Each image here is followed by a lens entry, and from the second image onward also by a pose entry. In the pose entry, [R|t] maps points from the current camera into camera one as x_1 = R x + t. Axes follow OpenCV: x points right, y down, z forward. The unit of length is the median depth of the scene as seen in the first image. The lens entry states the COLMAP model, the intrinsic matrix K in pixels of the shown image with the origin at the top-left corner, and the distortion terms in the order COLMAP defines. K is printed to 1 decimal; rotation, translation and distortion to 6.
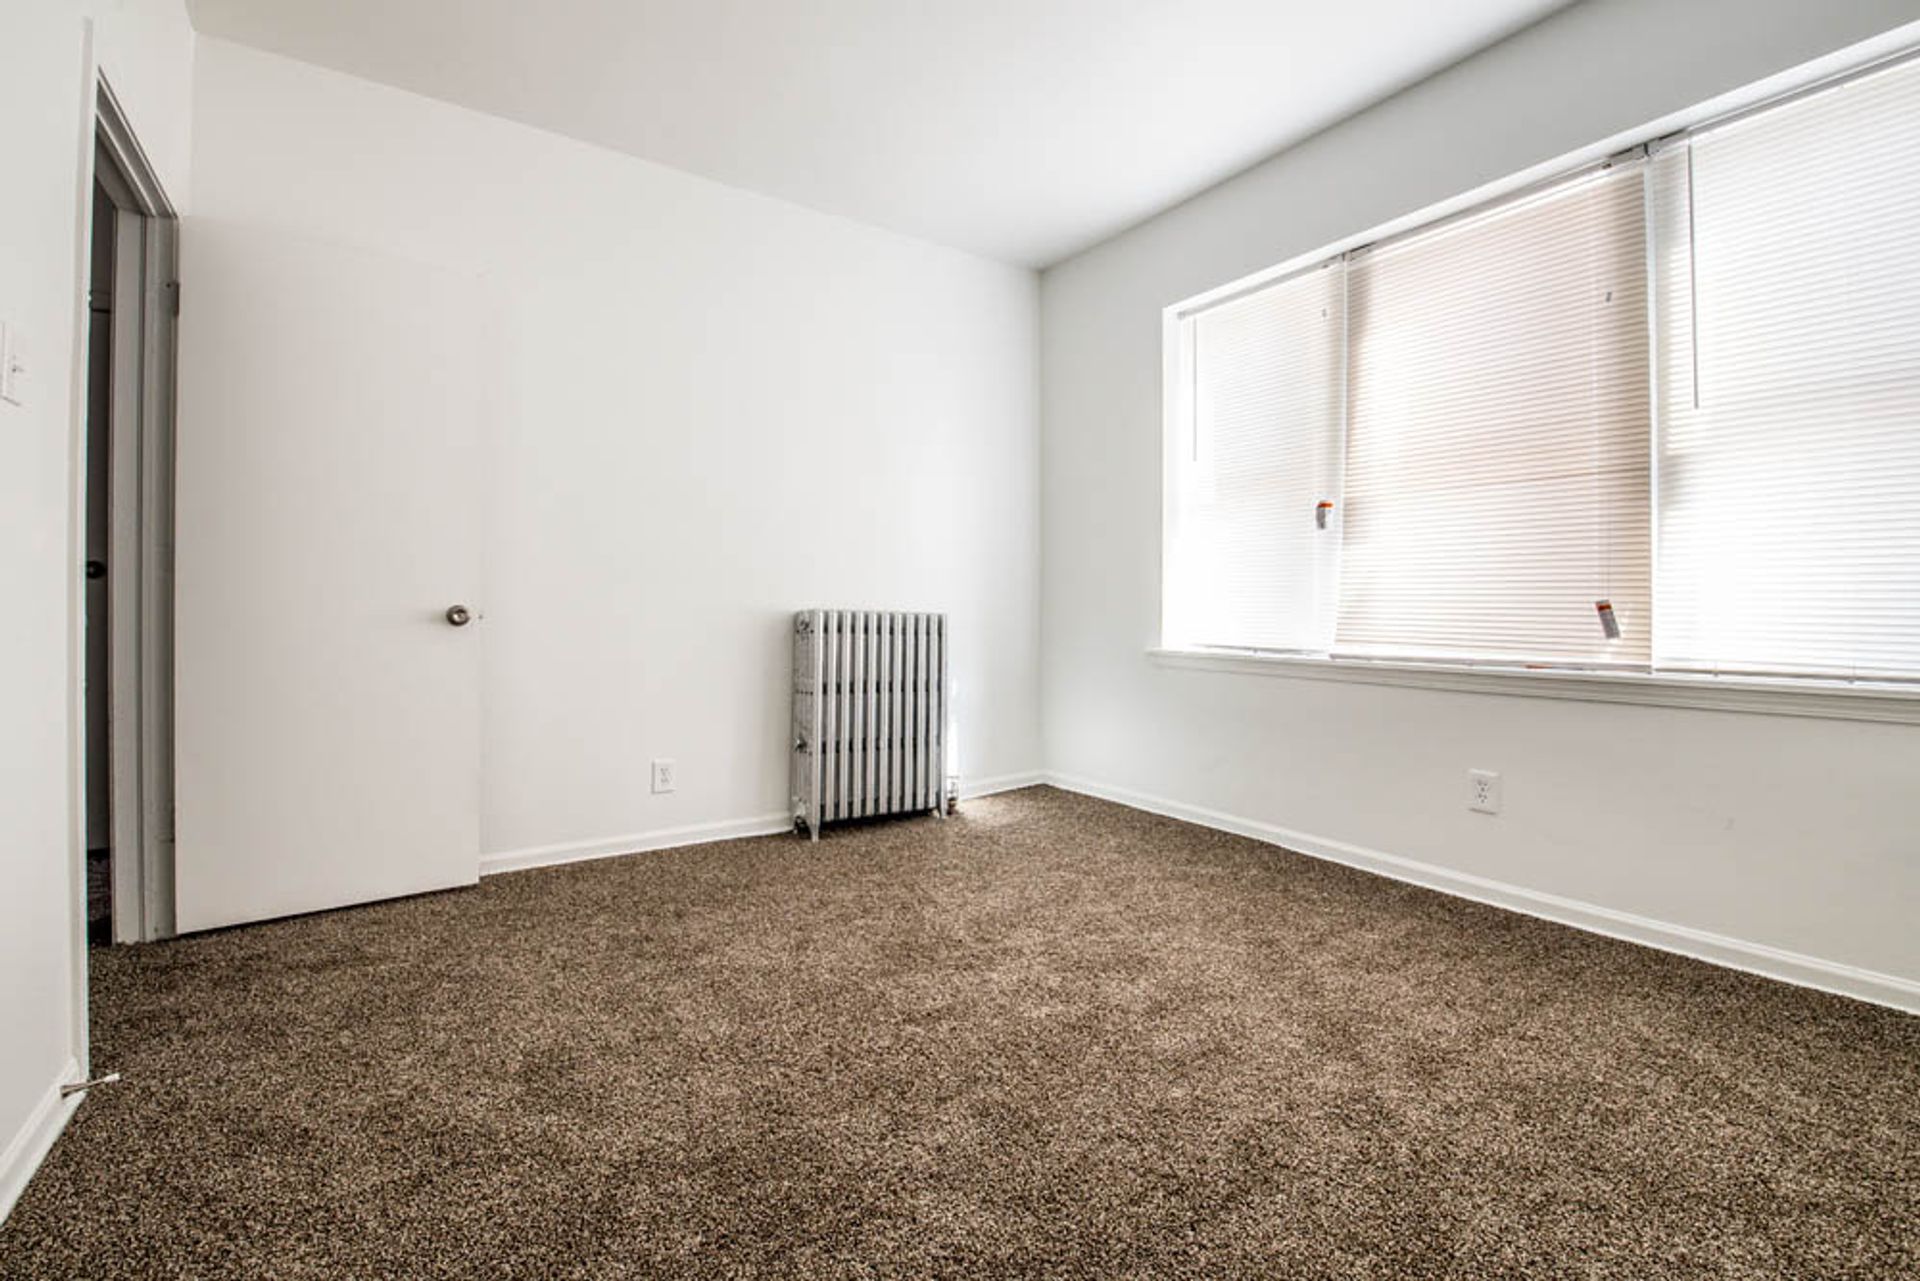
lens RADIAL K [[762.6, 0, 953.9], [0, 762.6, 604.8], [0, 0, 1]] dist [-0.007556, -0.003770]
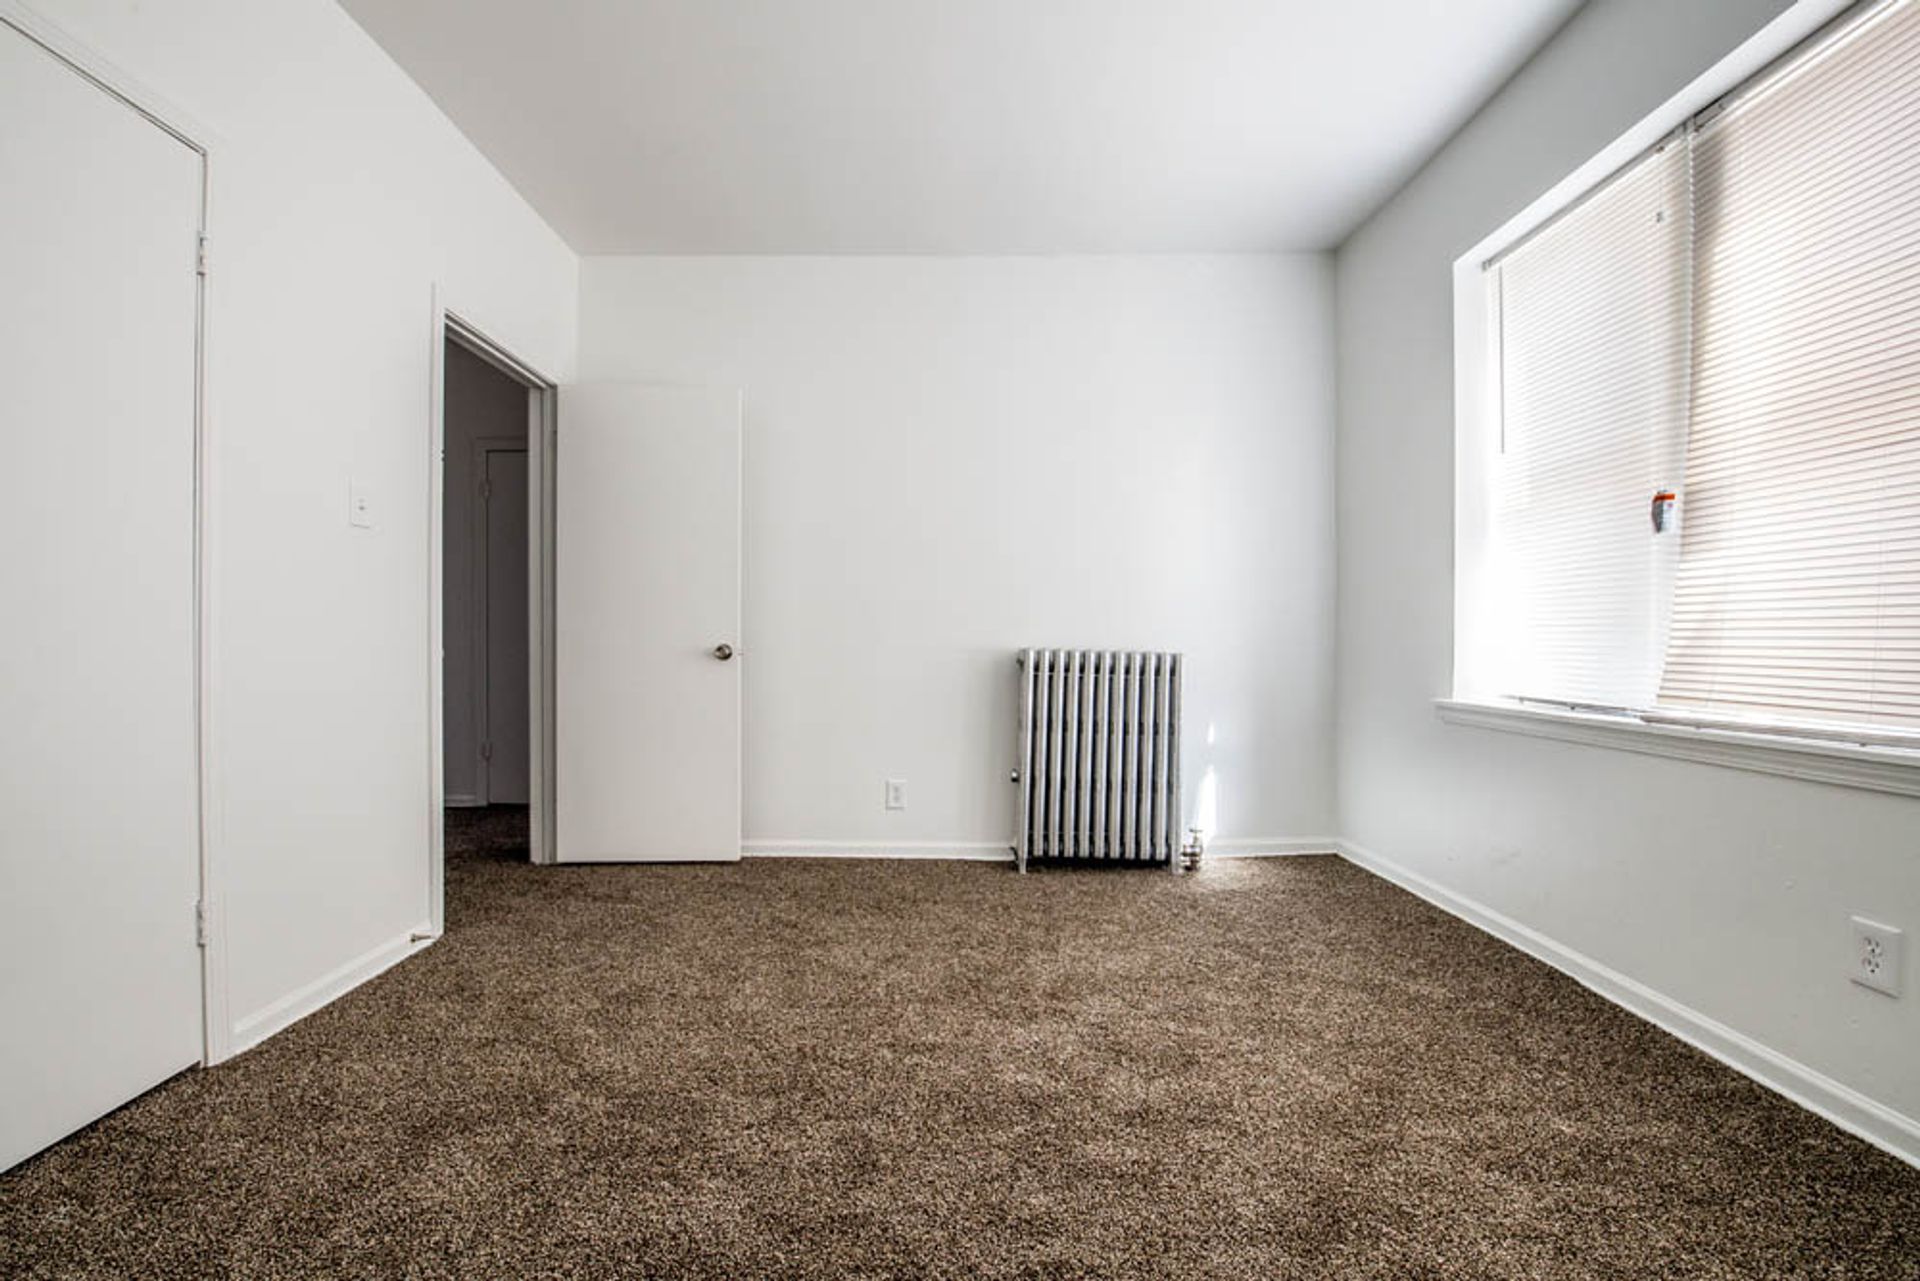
lens RADIAL K [[762.6, 0, 969.6], [0, 762.6, 641.7], [0, 0, 1]] dist [-0.007556, -0.003770]
pose [[0.847860, -0.000766, -0.530220, 0.344584], [0.000194, 0.999999, -0.001135, -0.001033], [0.530220, 0.000860, 0.847860, 0.104850]]
